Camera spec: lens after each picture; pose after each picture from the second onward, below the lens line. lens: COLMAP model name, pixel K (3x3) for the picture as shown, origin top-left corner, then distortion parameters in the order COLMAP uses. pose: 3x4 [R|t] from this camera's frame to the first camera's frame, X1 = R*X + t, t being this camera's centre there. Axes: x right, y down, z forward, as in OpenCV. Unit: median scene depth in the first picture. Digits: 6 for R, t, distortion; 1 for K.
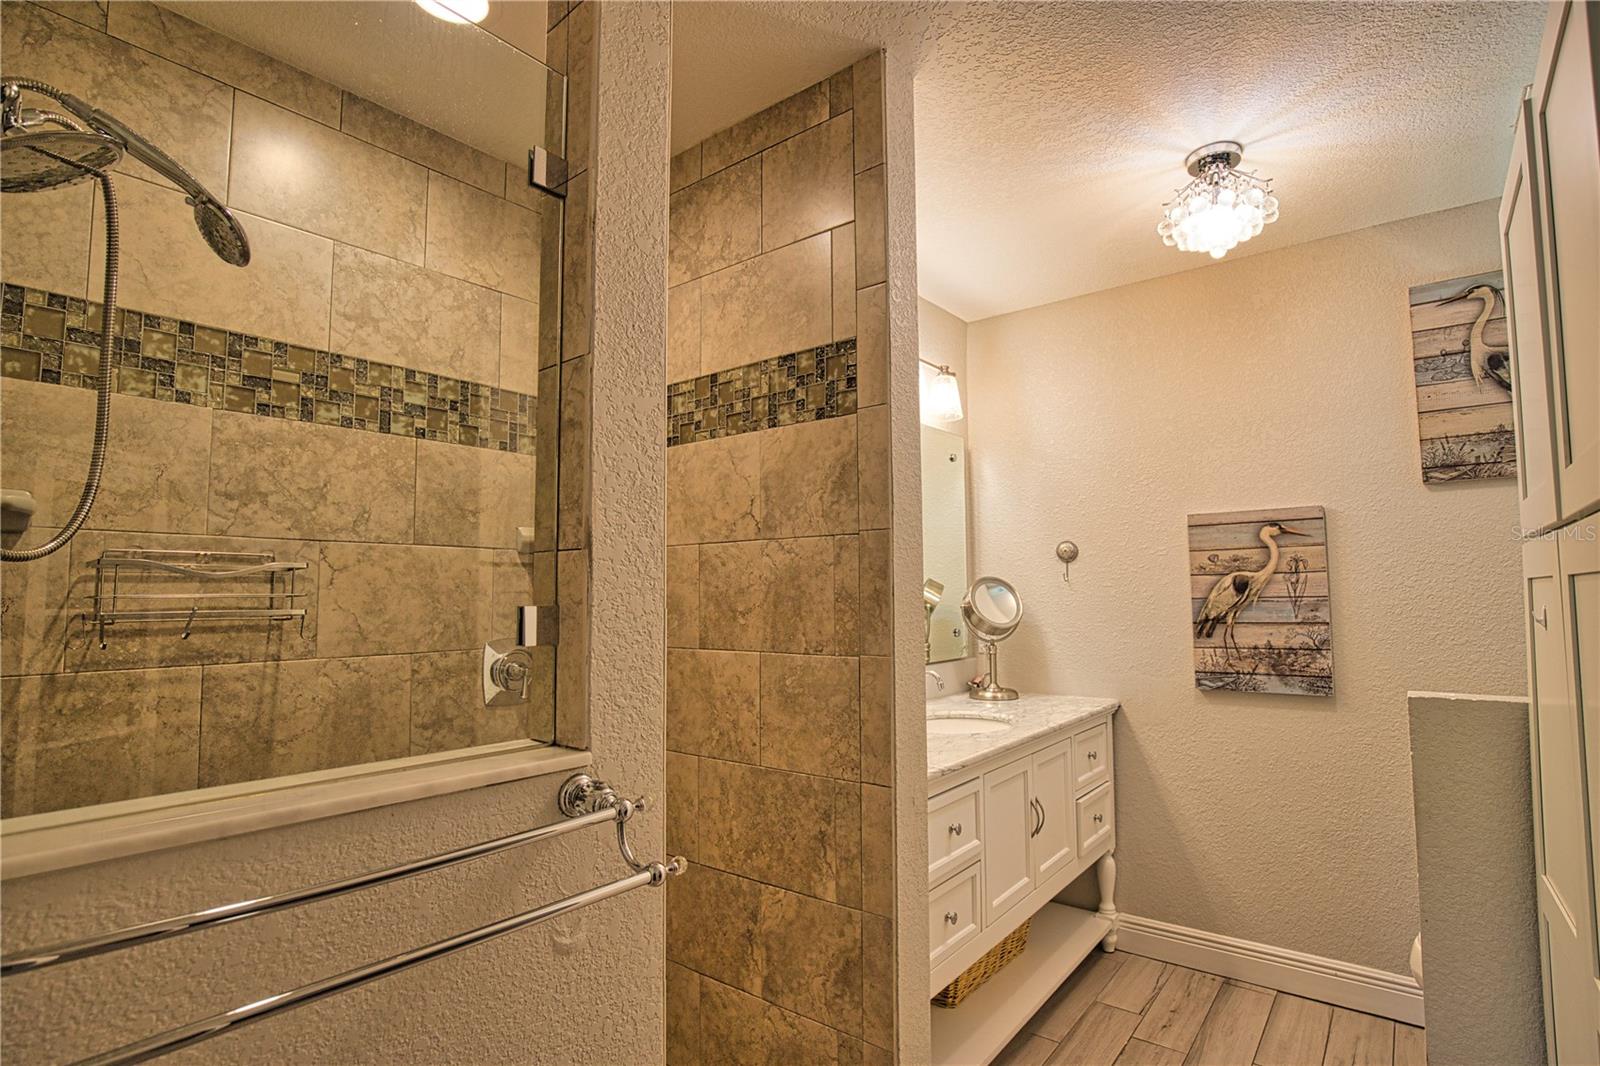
lens RADIAL K [[784.5, 0, 798.5], [0, 784.5, 539.5], [0, 0, 1]] dist [-0.030350, 0.006056]
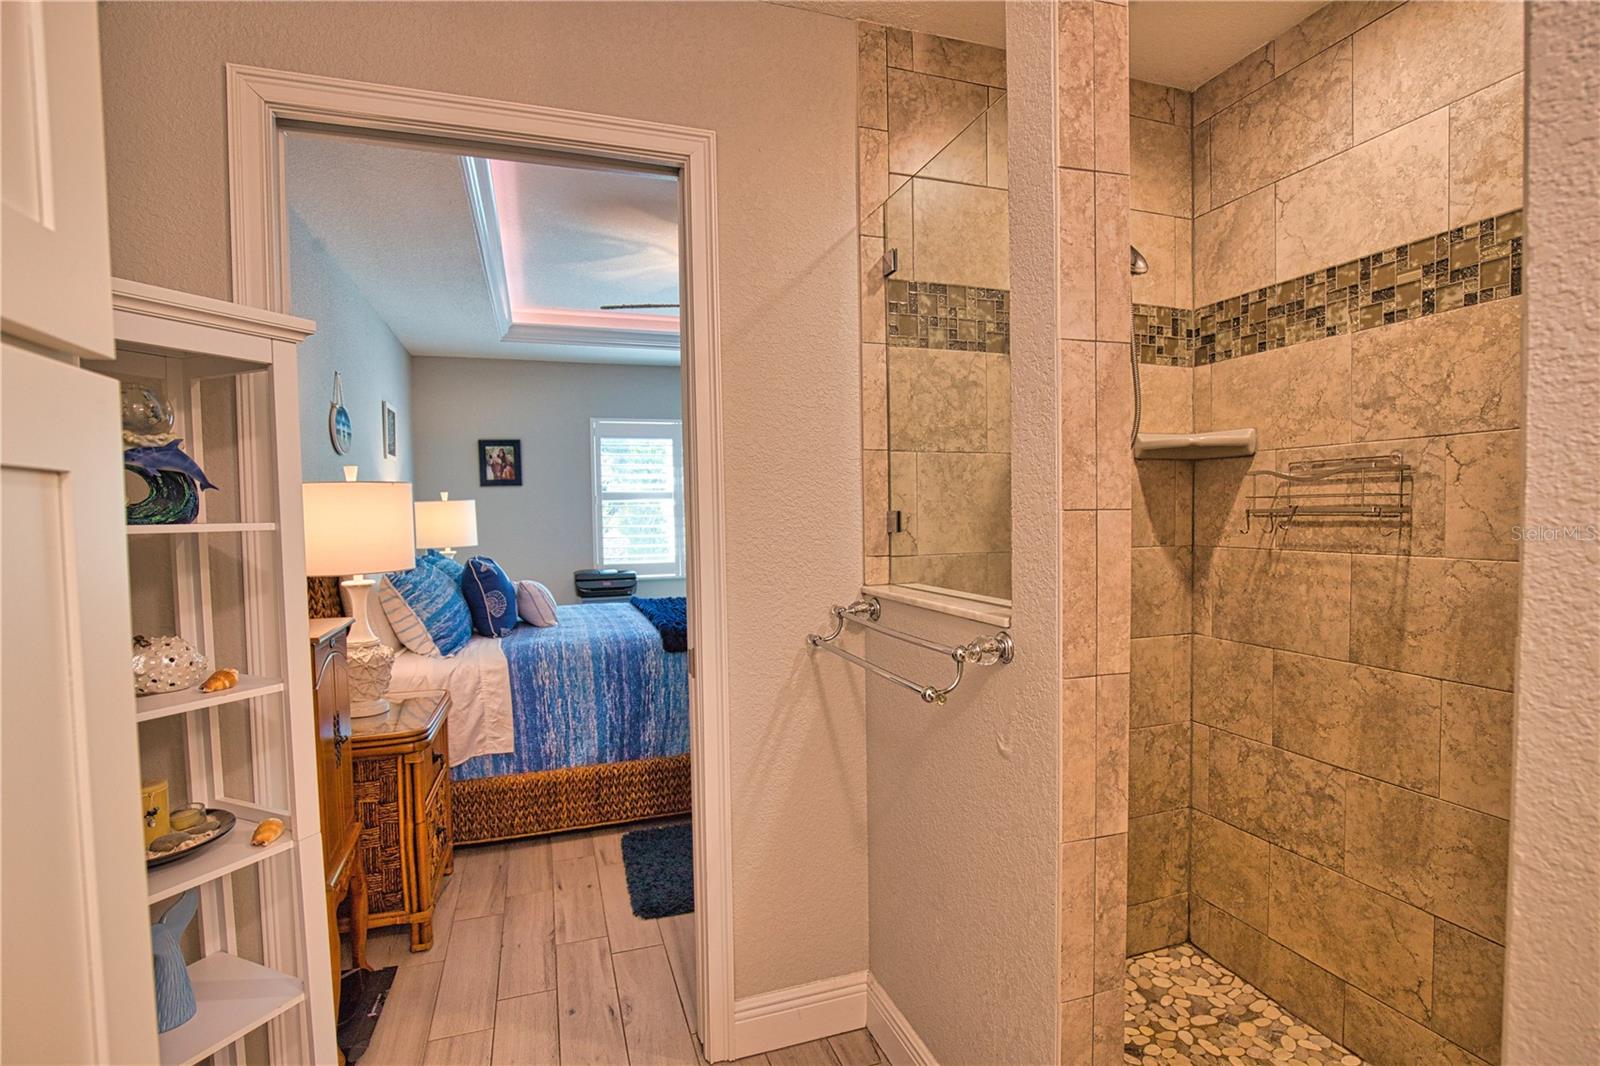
lens RADIAL K [[784.5, 0, 805.0], [0, 784.5, 534.3], [0, 0, 1]] dist [-0.030350, 0.006056]
pose [[-0.535280, 0.043682, -0.843544, 0.626622], [0.082693, 0.996575, -0.000867, 0.060185], [0.840617, -0.070219, -0.537059, 0.859817]]
